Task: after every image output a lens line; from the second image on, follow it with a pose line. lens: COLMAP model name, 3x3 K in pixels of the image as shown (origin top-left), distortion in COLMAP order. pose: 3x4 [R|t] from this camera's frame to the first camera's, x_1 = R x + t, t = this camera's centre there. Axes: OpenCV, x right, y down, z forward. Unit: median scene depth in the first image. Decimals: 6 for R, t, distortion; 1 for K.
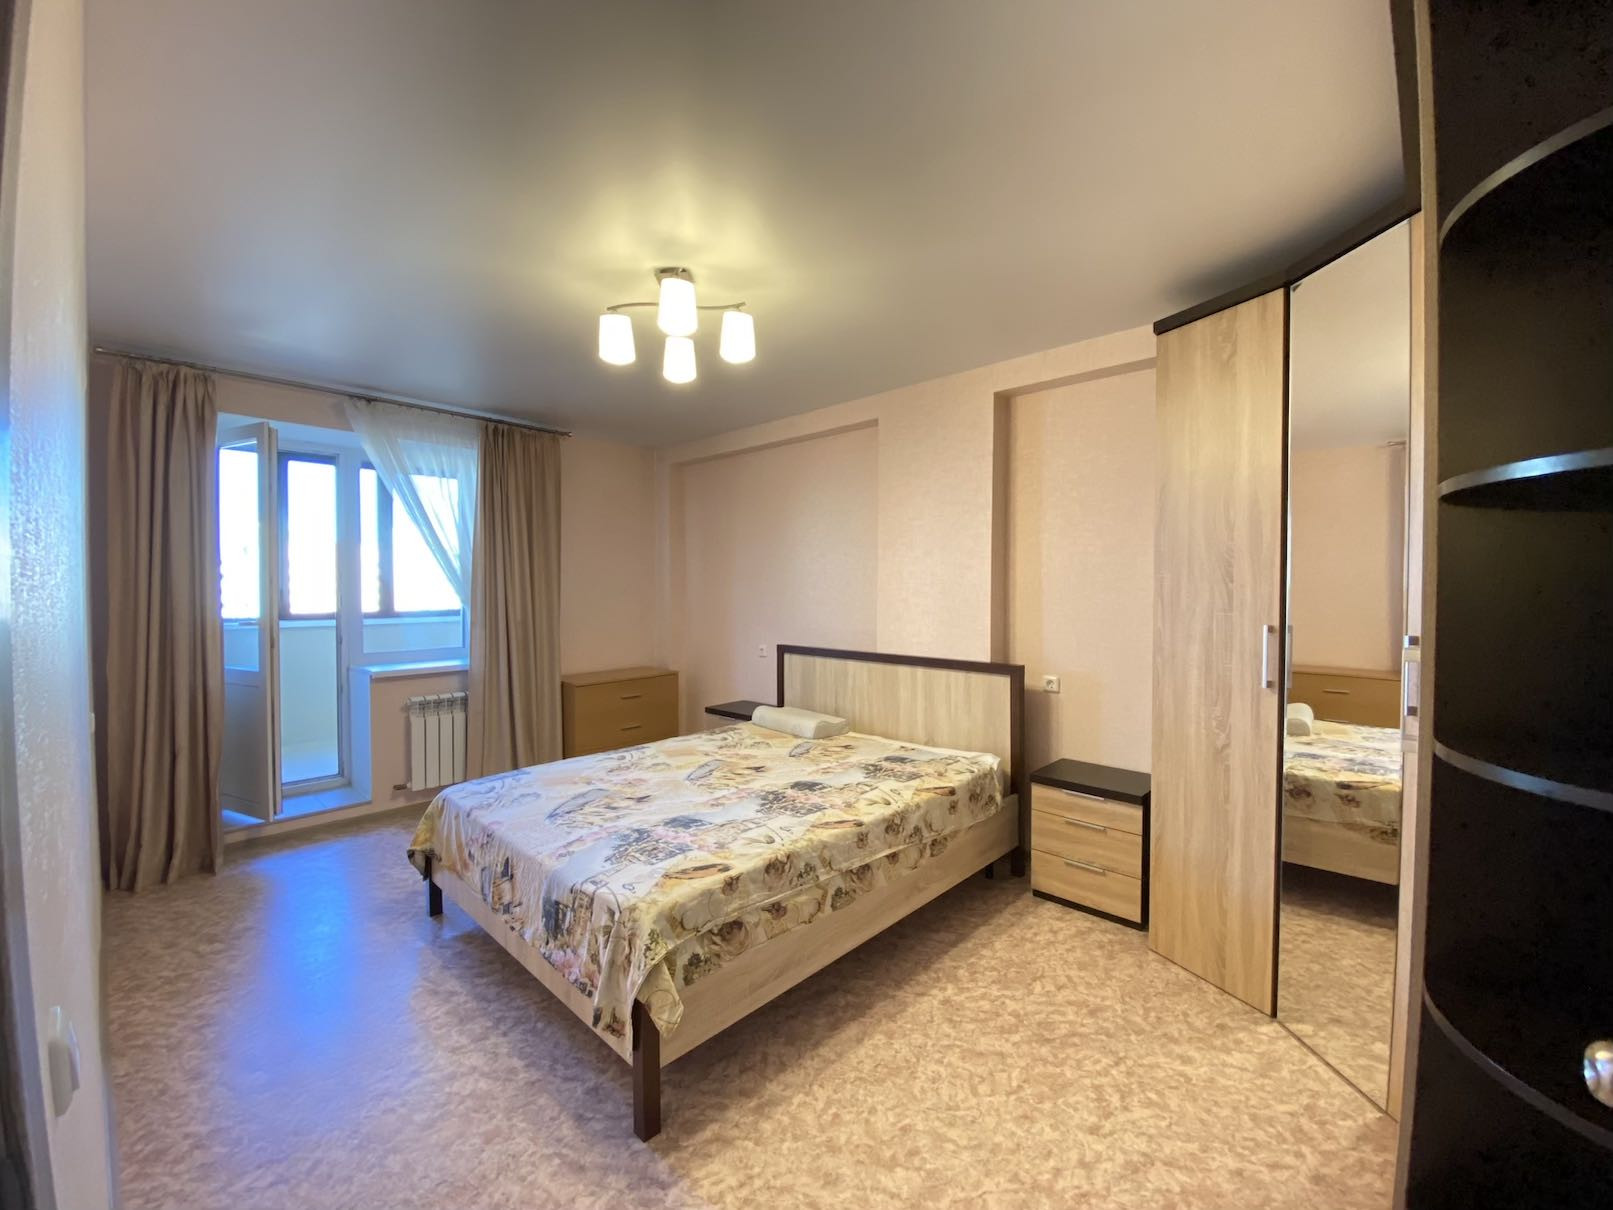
lens RADIAL K [[648.8, 0, 815.9], [0, 648.8, 593.0], [0, 0, 1]] dist [-0.009588, -0.004879]
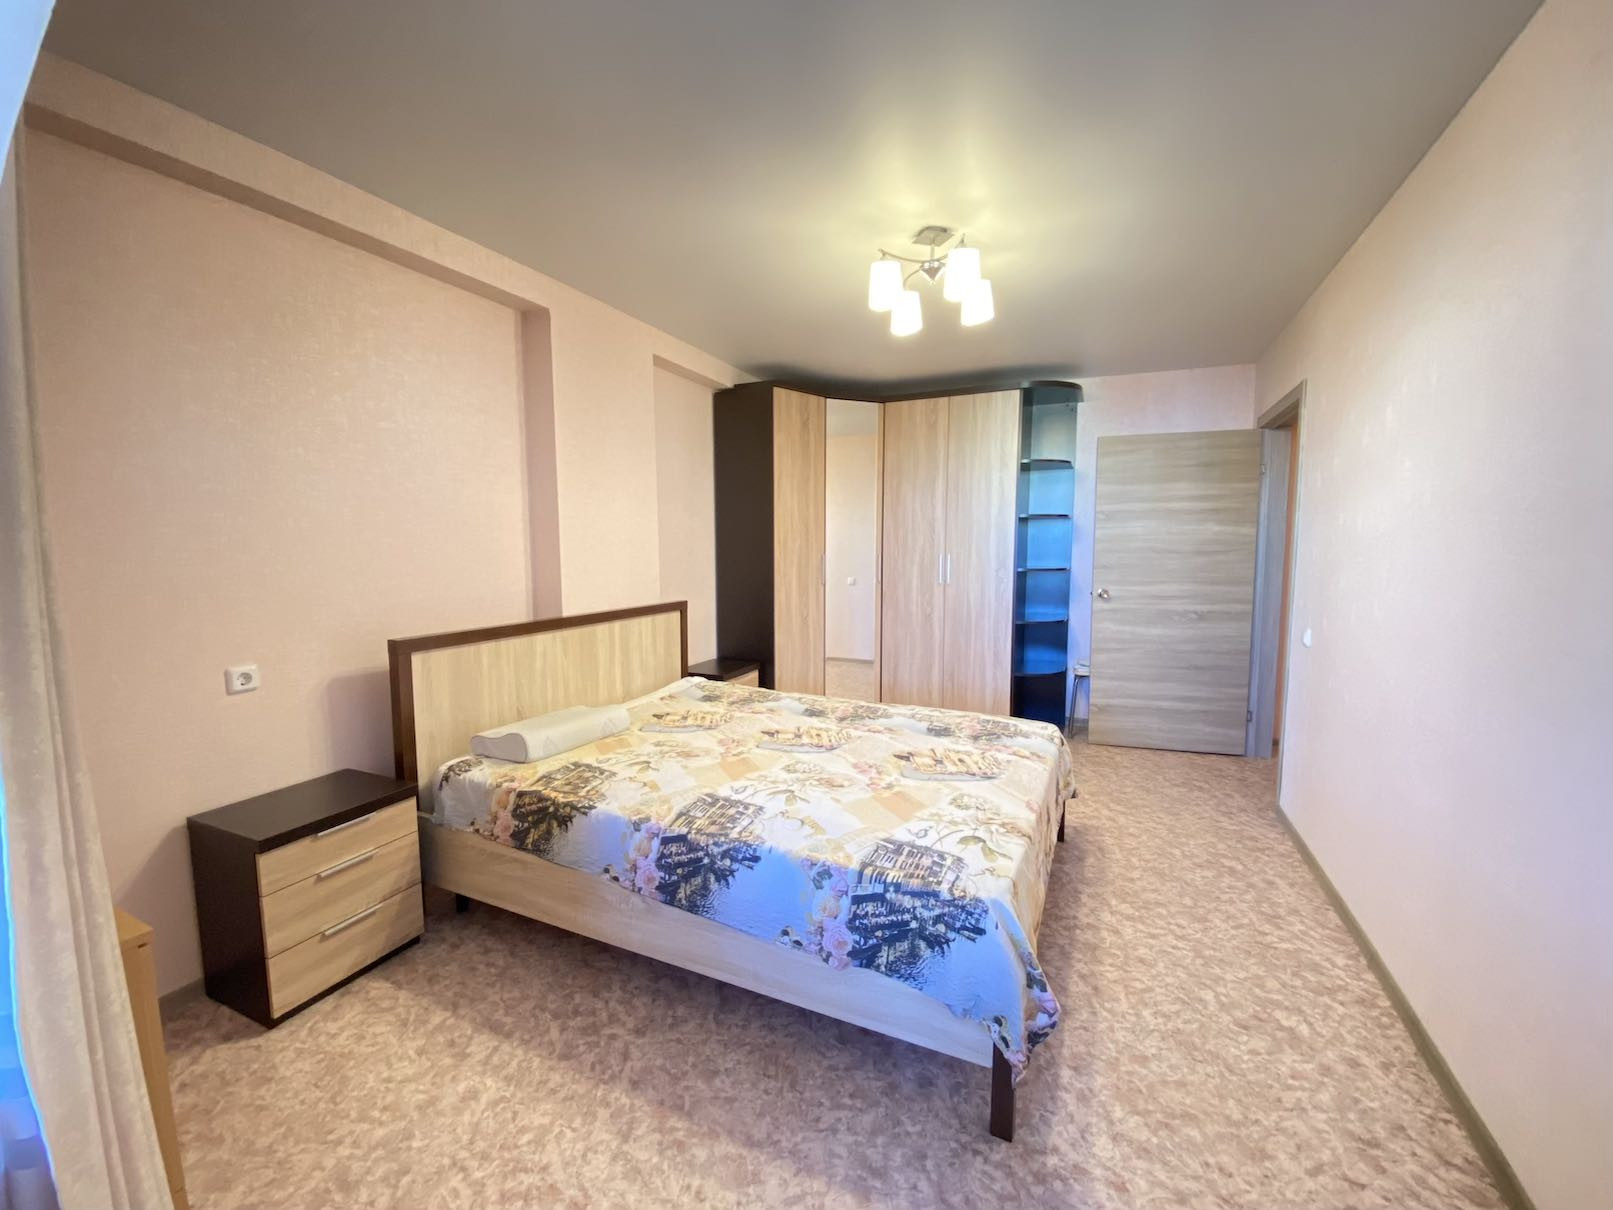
lens RADIAL K [[648.8, 0, 810.6], [0, 648.8, 592.8], [0, 0, 1]] dist [-0.009588, -0.004879]
pose [[-0.304506, -0.073938, 0.949637, -1.071730], [0.012802, 0.996575, 0.081698, 0.004142], [-0.952425, 0.037035, -0.302516, 1.366736]]
